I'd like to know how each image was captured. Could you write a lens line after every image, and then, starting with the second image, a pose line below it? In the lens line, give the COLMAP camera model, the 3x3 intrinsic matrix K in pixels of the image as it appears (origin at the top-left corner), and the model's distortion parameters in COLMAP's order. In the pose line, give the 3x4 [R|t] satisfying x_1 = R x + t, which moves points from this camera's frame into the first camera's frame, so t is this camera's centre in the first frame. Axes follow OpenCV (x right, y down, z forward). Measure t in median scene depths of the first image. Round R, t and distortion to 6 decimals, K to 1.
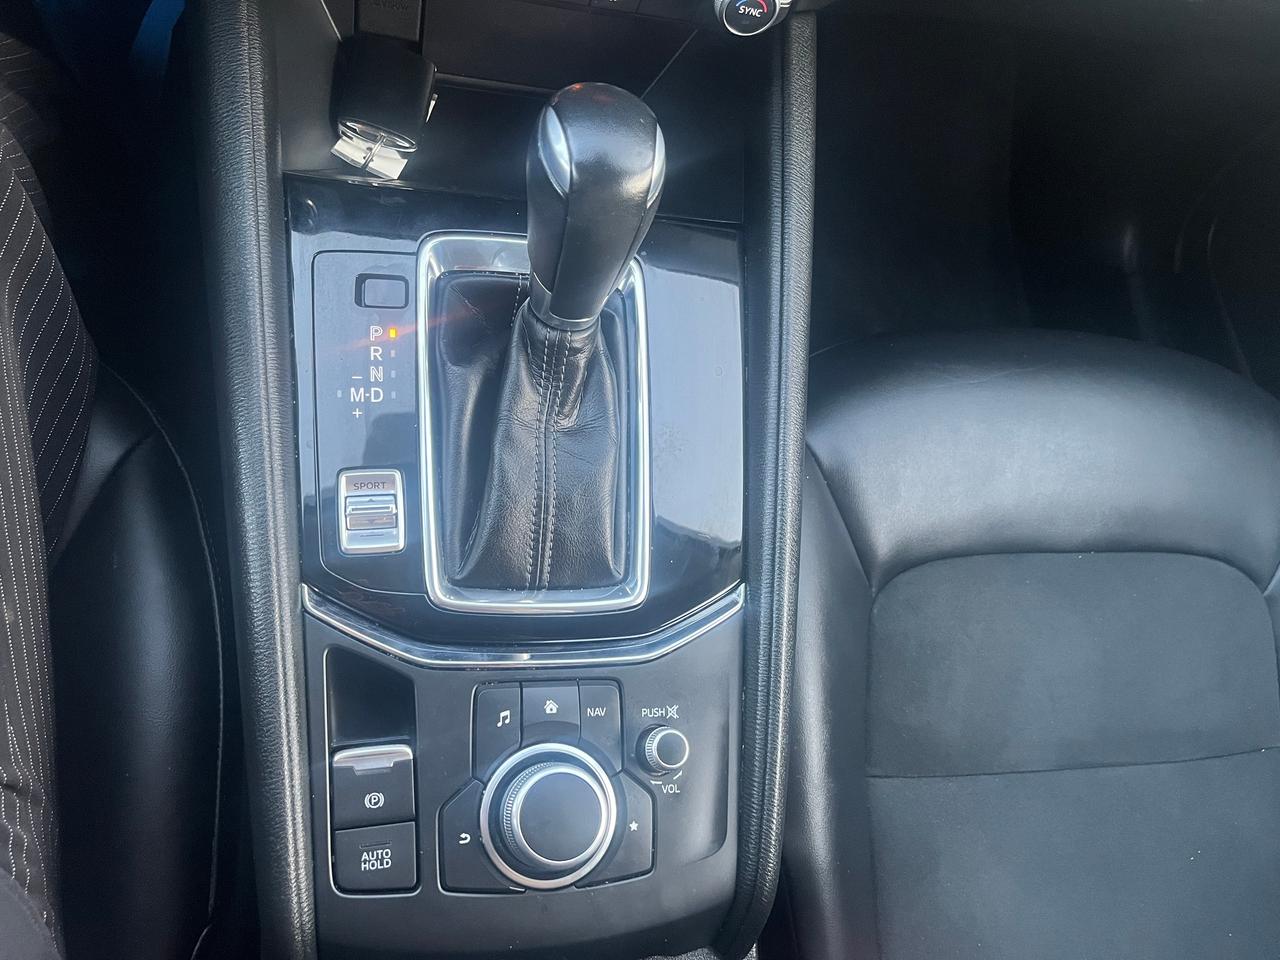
lens RADIAL K [[924.9, 0, 640.0], [0, 924.9, 480.0], [0, 0, 1]] dist [0.052388, -0.077354]
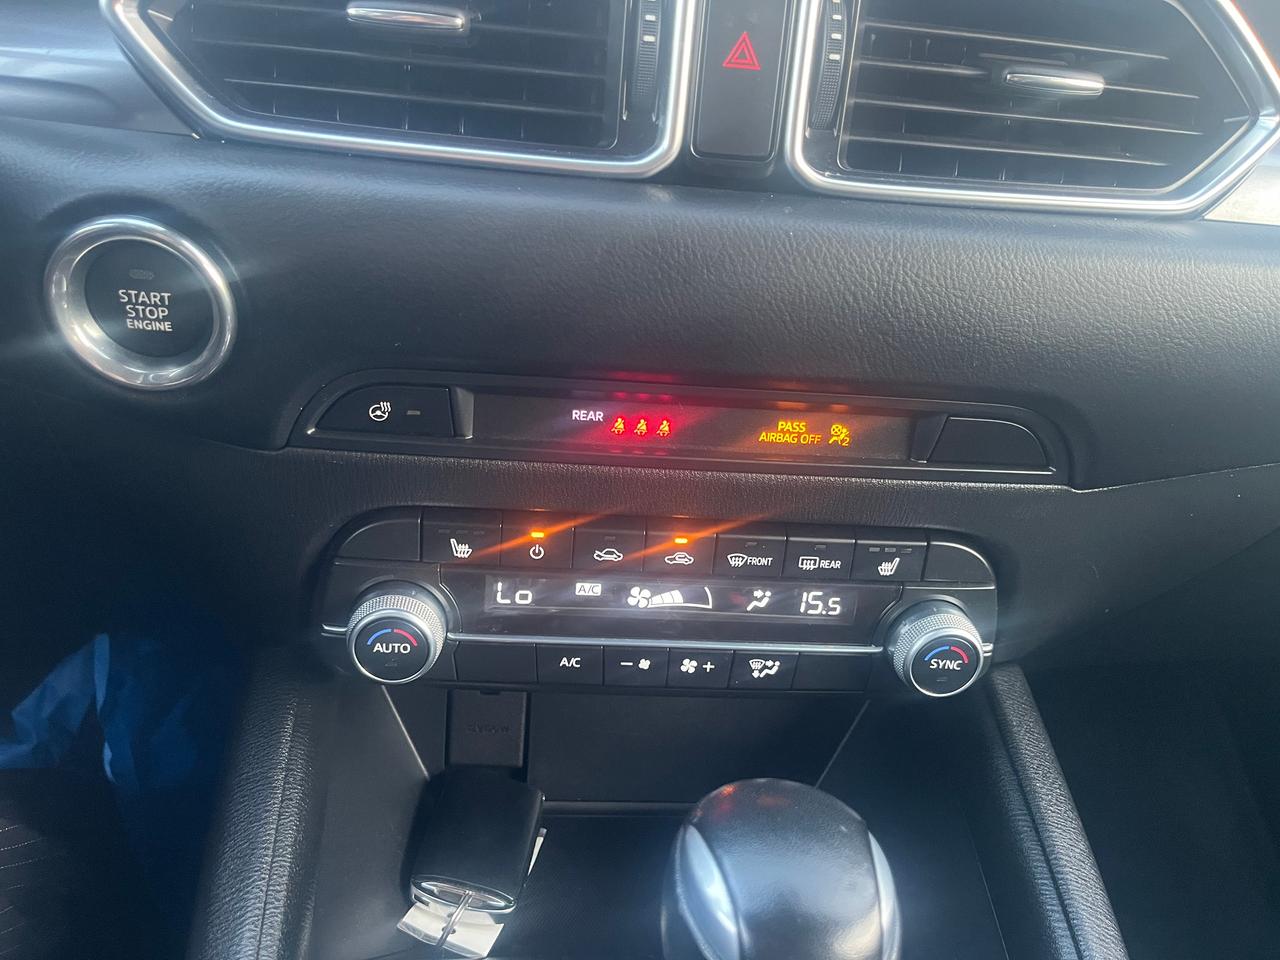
lens RADIAL K [[924.9, 0, 640.0], [0, 924.9, 480.0], [0, 0, 1]] dist [0.052388, -0.077354]
pose [[0.982861, -0.160896, -0.089976, -0.026572], [0.059088, 0.737294, -0.672983, -0.111220], [0.174619, 0.656133, 0.734165, 0.278061]]
